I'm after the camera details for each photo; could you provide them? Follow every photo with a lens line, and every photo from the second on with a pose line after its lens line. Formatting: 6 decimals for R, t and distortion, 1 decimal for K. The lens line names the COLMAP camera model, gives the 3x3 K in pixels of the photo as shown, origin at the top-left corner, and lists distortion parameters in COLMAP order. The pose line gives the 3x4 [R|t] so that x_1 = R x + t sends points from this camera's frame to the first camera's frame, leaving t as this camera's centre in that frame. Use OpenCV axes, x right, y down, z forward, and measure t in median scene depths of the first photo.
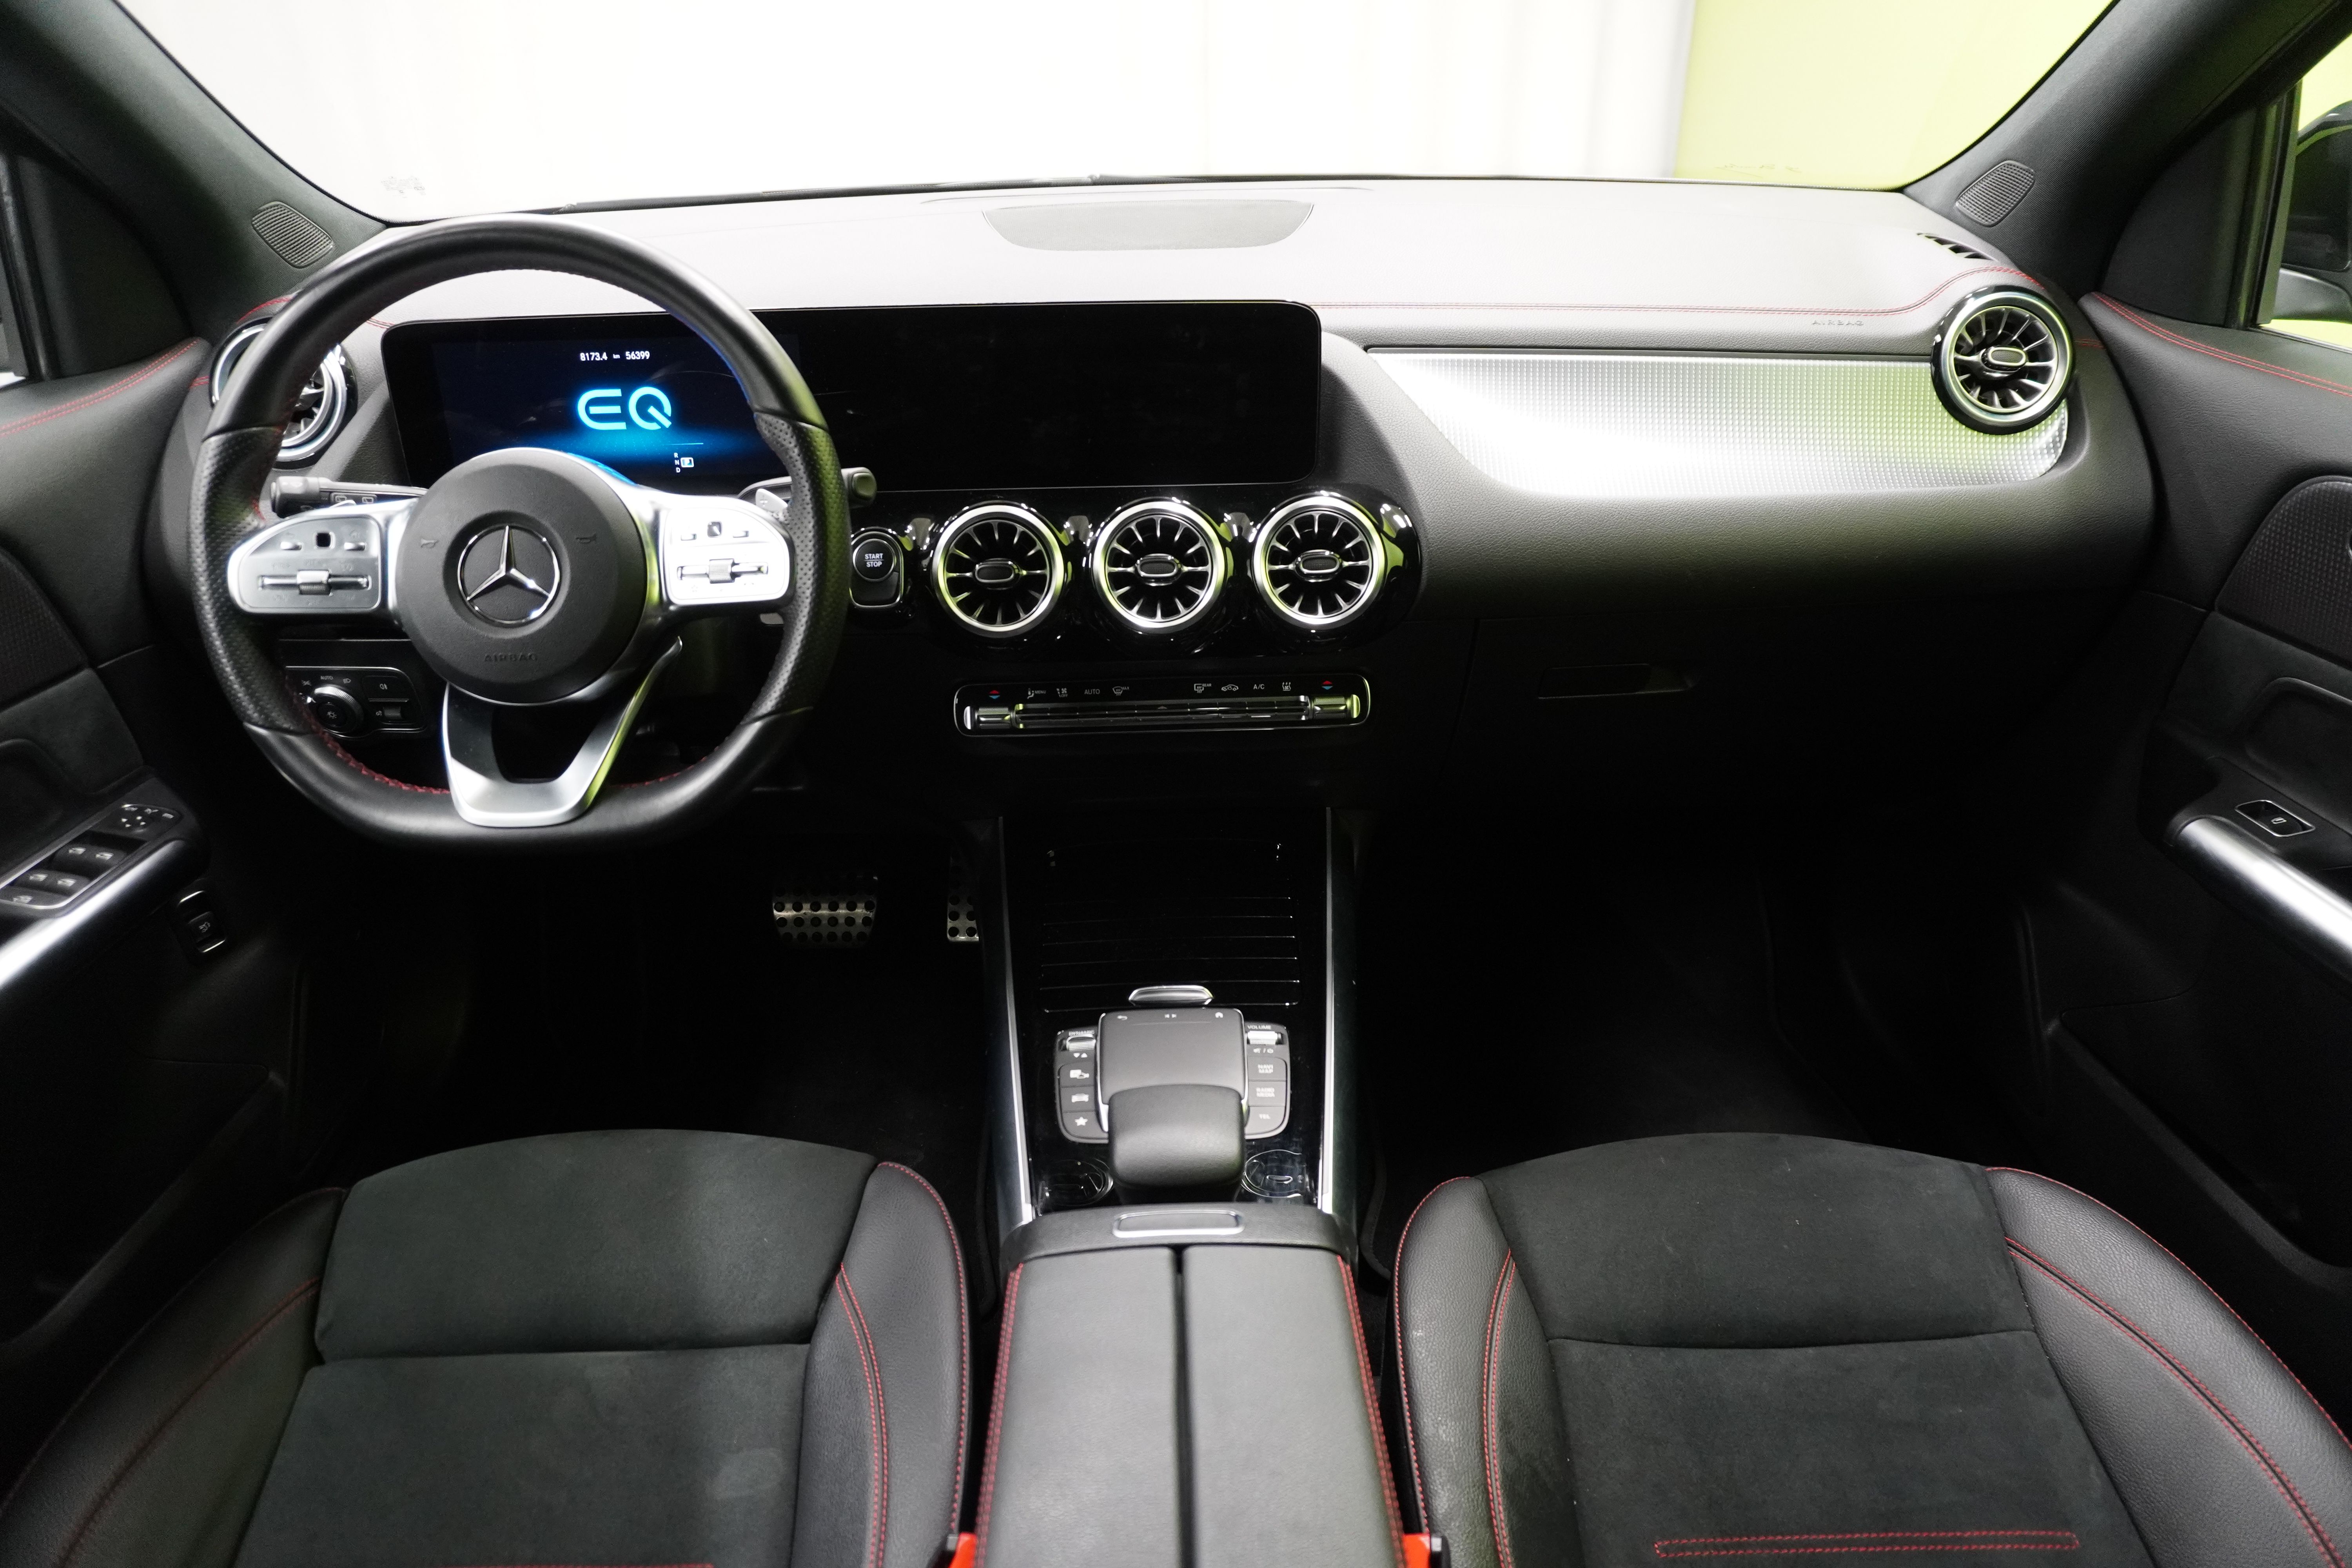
lens RADIAL K [[1574.1, 0, 1190.4], [0, 1574.1, 804.6], [0, 0, 1]] dist [-0.018855, 0.005115]
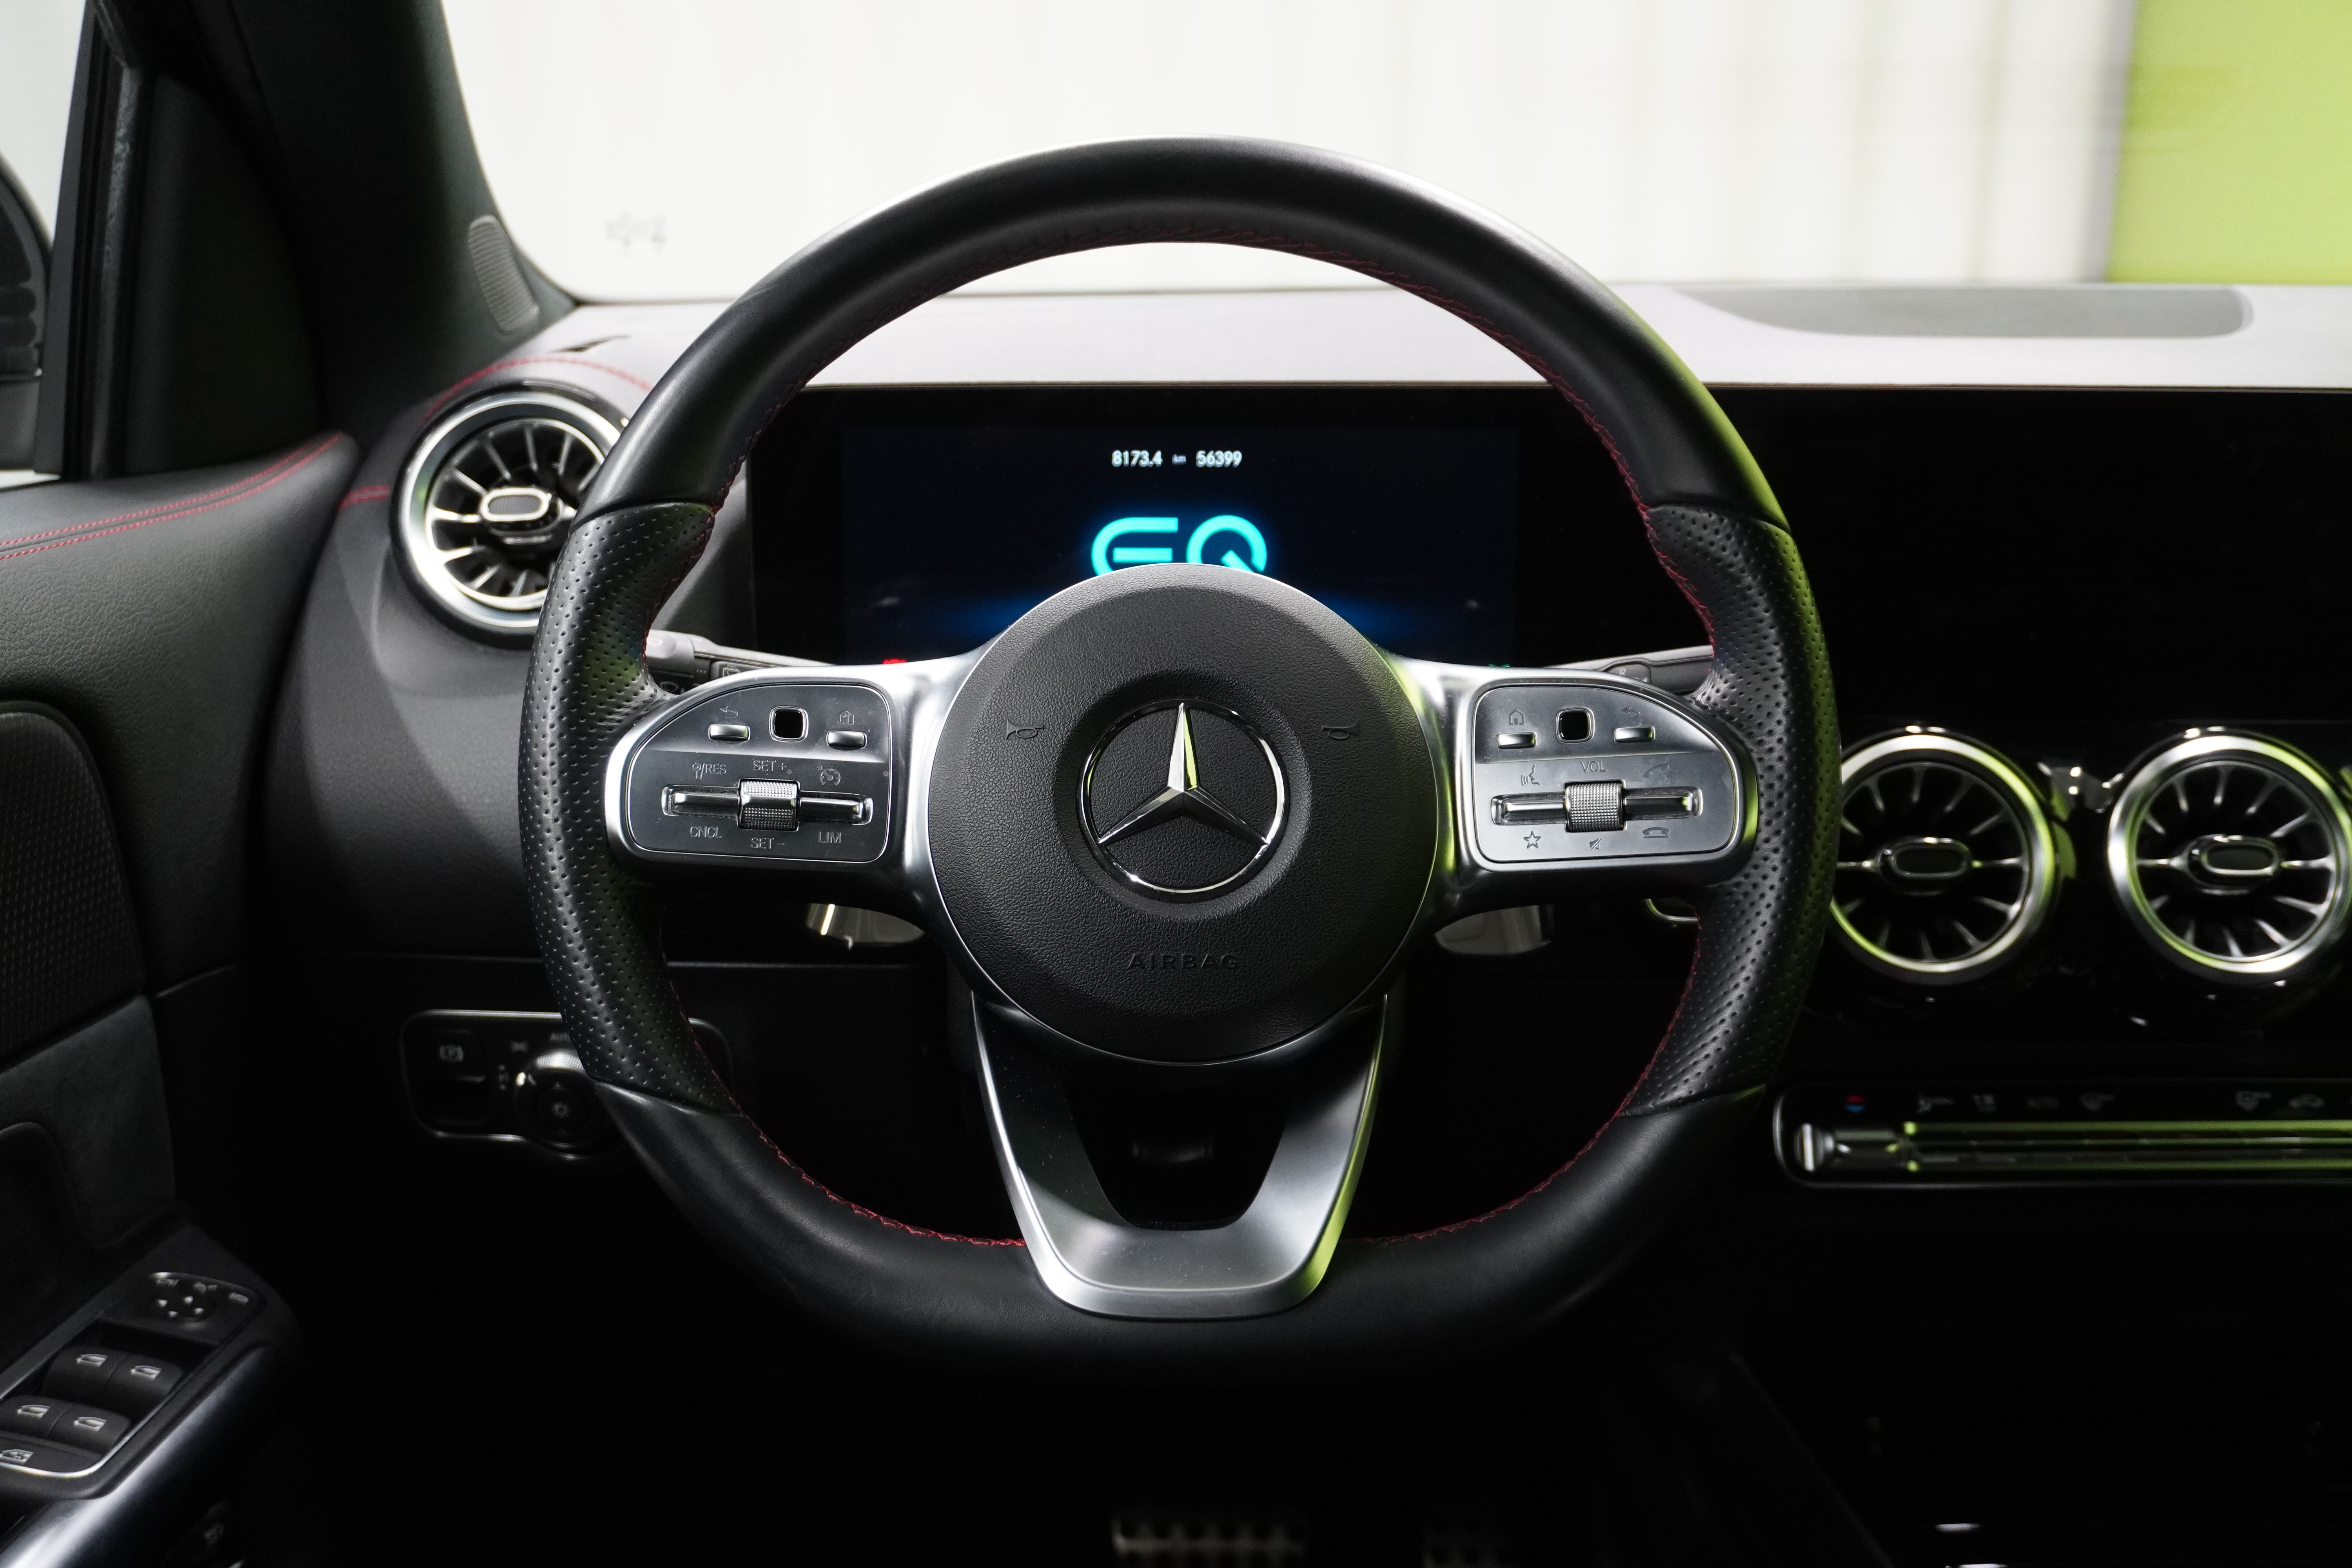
lens RADIAL K [[2382.6, 0, 1176.0], [0, 2382.6, 784.0], [0, 0, 1]] dist [-0.016192, -0.004275]
pose [[0.999672, 0.025243, -0.004328, -0.366943], [-0.025525, 0.968175, -0.248971, 0.030361], [-0.002095, 0.249000, 0.968501, 0.229387]]
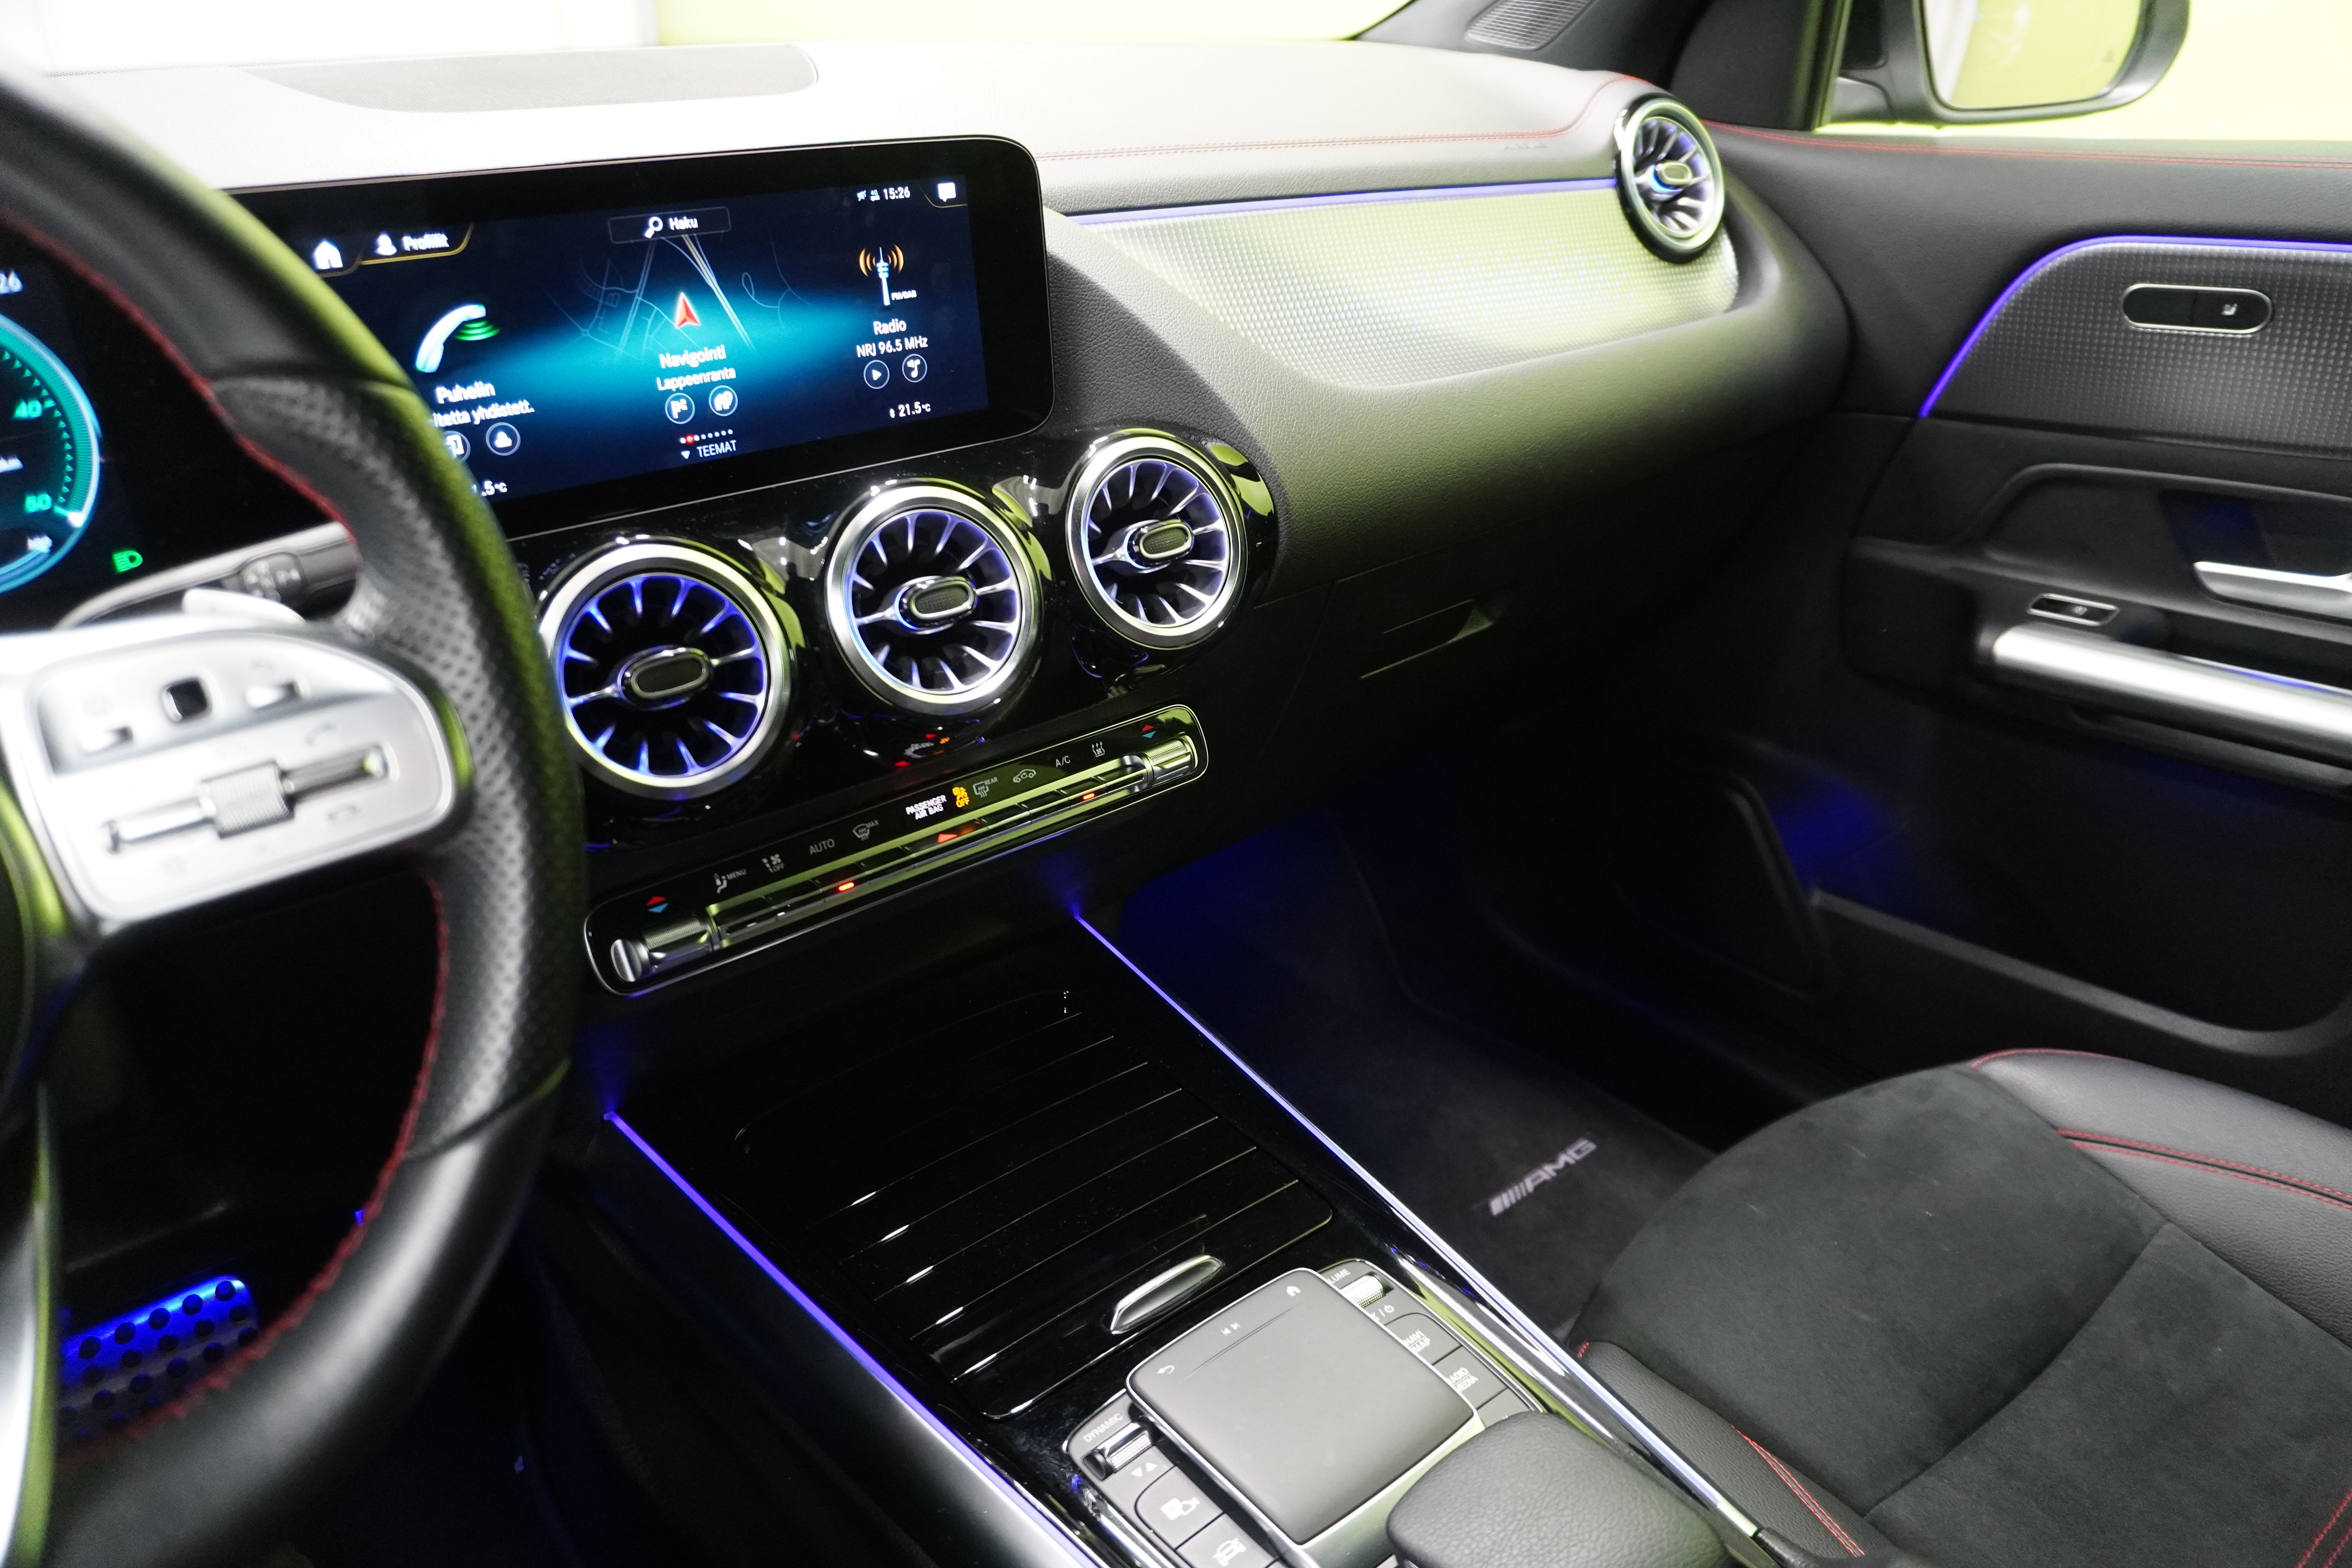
lens RADIAL K [[1574.1, 0, 1190.4], [0, 1574.1, 804.6], [0, 0, 1]] dist [-0.018855, 0.005115]
pose [[0.792145, -0.273826, 0.545459, -0.278771], [0.281688, 0.956856, 0.071269, -0.094399], [-0.541441, 0.097193, 0.835102, 0.475852]]
